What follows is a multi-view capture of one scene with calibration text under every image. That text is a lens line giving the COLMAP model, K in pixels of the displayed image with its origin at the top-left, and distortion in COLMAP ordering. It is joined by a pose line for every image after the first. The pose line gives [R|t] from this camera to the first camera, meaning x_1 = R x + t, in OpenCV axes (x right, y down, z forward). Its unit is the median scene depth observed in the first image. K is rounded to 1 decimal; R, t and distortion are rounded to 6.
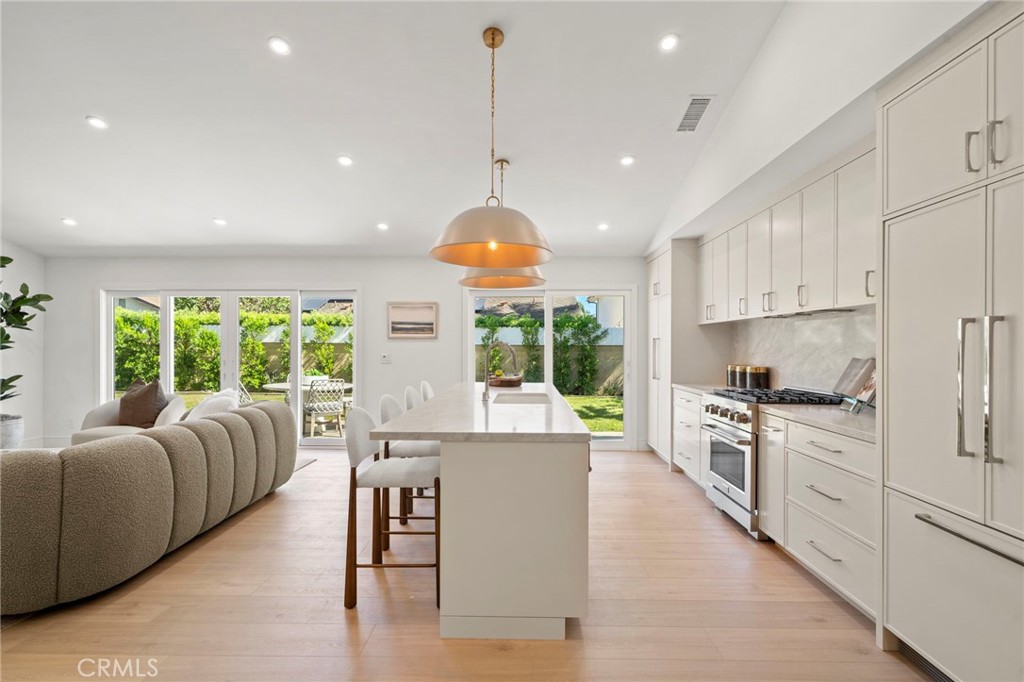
lens RADIAL K [[476.4, 0, 515.2], [0, 476.4, 351.2], [0, 0, 1]] dist [-0.000882, -0.000229]
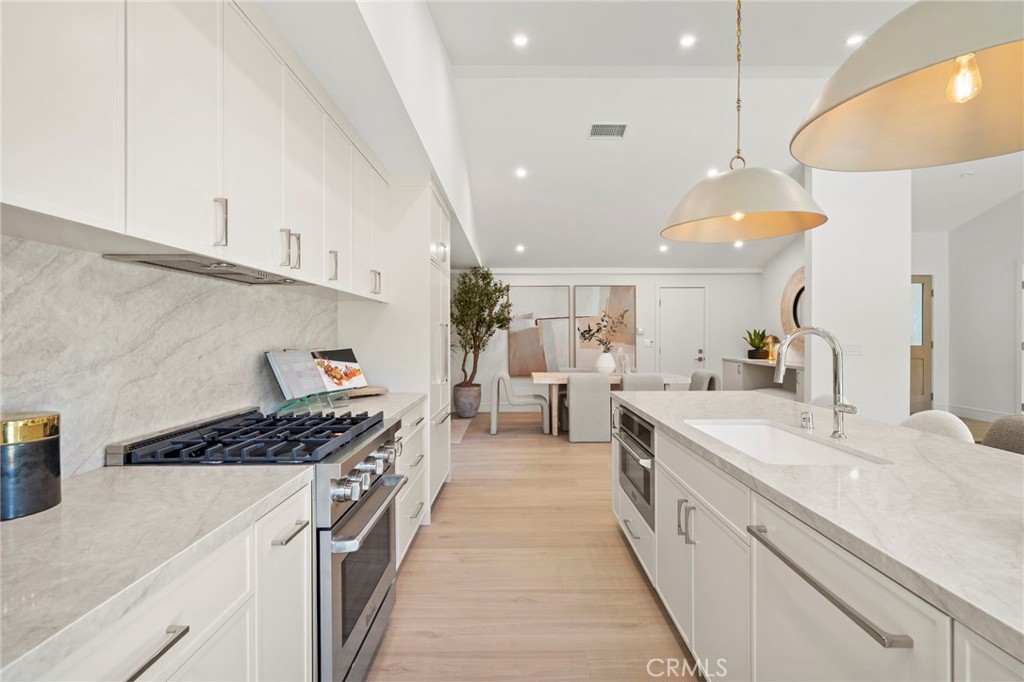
lens RADIAL K [[471.4, 0, 512.7], [0, 471.4, 334.8], [0, 0, 1]] dist [0.001347, 0.000053]
pose [[-0.999879, 0.001860, -0.015451, 0.253707], [0.001737, 0.999967, 0.007957, -0.012632], [0.015465, 0.007929, -0.999849, 1.276038]]
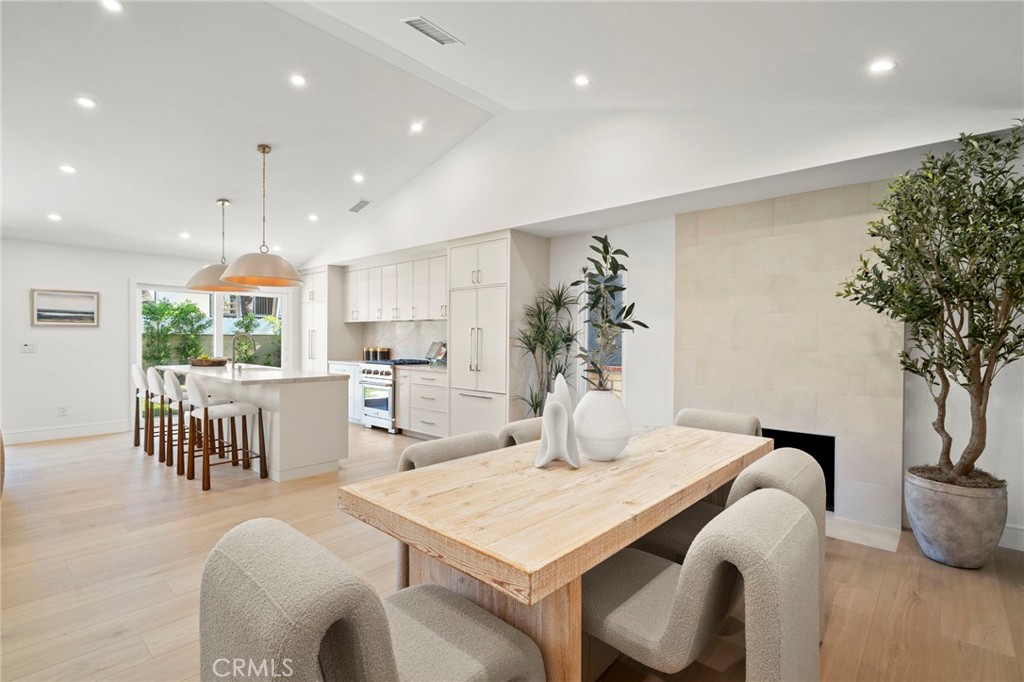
lens RADIAL K [[483.2, 0, 513.7], [0, 483.2, 345.2], [0, 0, 1]] dist [-0.002112, -0.000351]
pose [[0.655450, -0.008508, 0.755191, -0.525831], [0.001995, 0.999953, 0.009533, 0.006153], [-0.755236, -0.004741, 0.655436, -0.534234]]
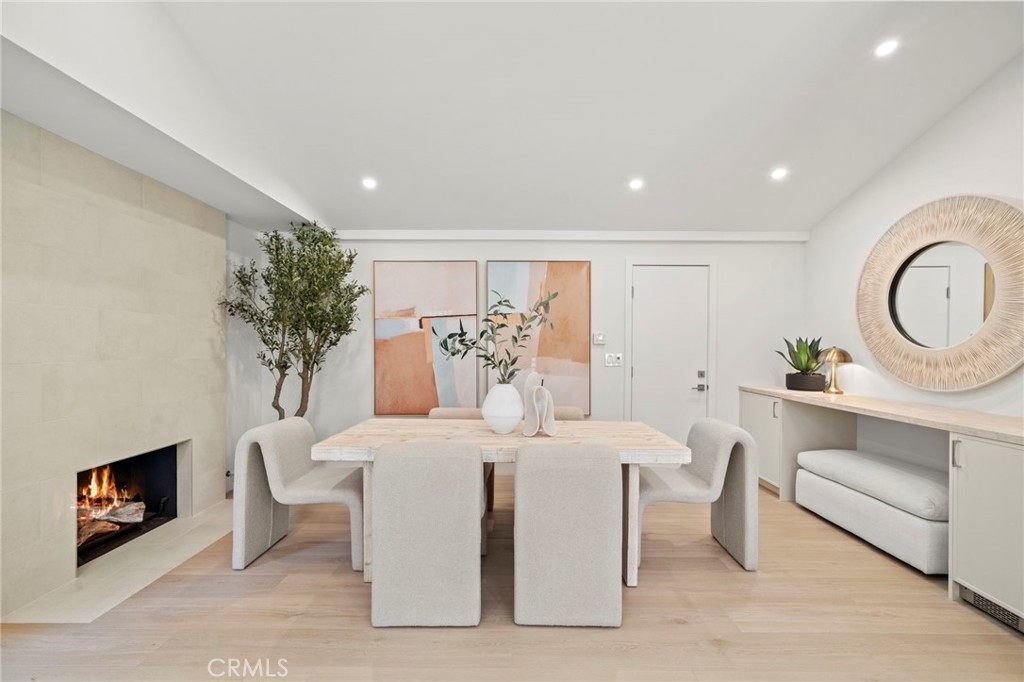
lens RADIAL K [[429.4, 0, 510.9], [0, 429.4, 345.9], [0, 0, 1]] dist [-0.001703, -0.000050]
pose [[-0.999980, -0.005468, -0.003096, -0.085735], [-0.005497, 0.999941, 0.009383, -0.003652], [0.003045, 0.009400, -0.999951, 0.380504]]
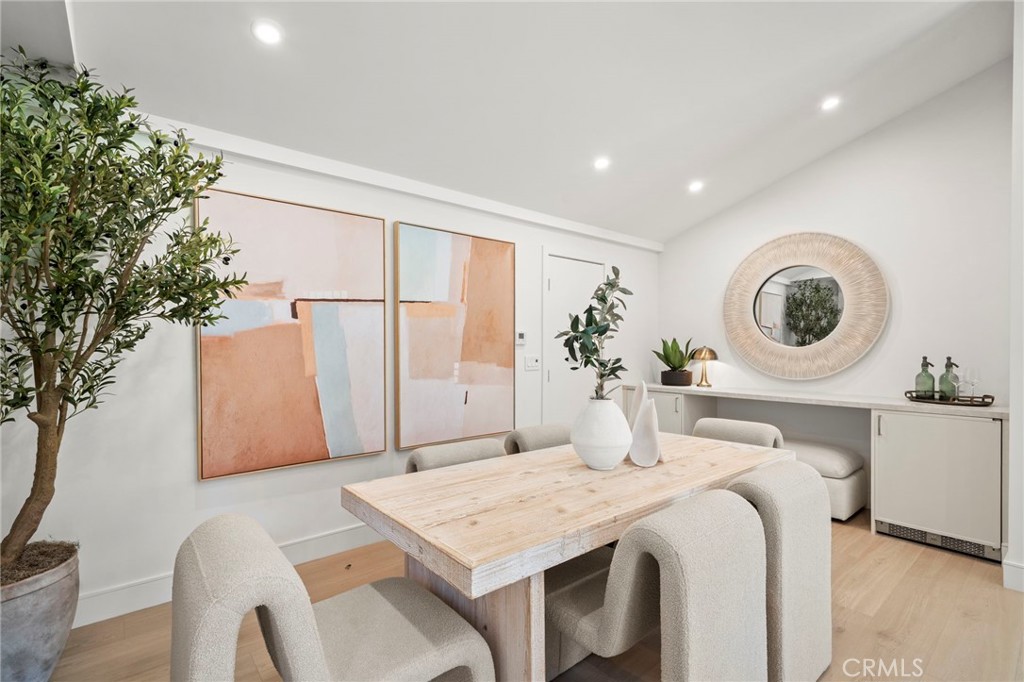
lens RADIAL K [[470.4, 0, 512.5], [0, 470.4, 351.1], [0, 0, 1]] dist [0.001143, -0.000051]
pose [[-0.760298, 0.005494, -0.649552, 0.324576], [-0.004881, 0.999888, 0.014170, 0.000582], [0.649556, 0.013944, -0.760185, 0.054012]]
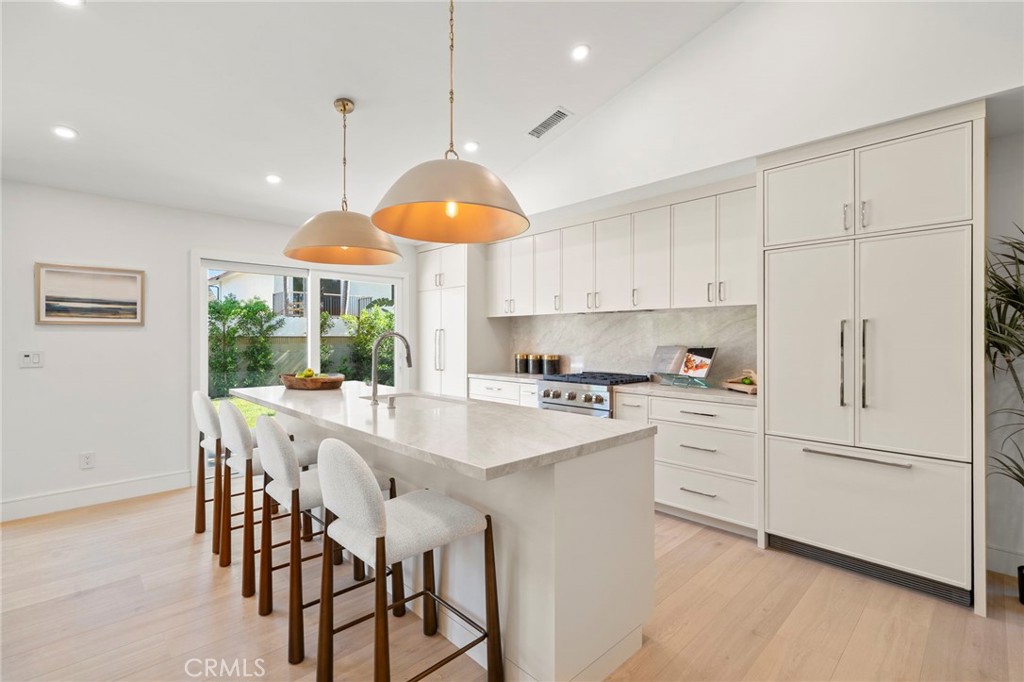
lens RADIAL K [[466.9, 0, 512.0], [0, 466.9, 341.0], [0, 0, 1]] dist [-0.000018, -0.000112]
pose [[0.709852, -0.005655, 0.704328, -0.370707], [0.007584, 0.999971, 0.000385, -0.002849], [-0.704310, 0.005068, 0.709875, 0.261060]]
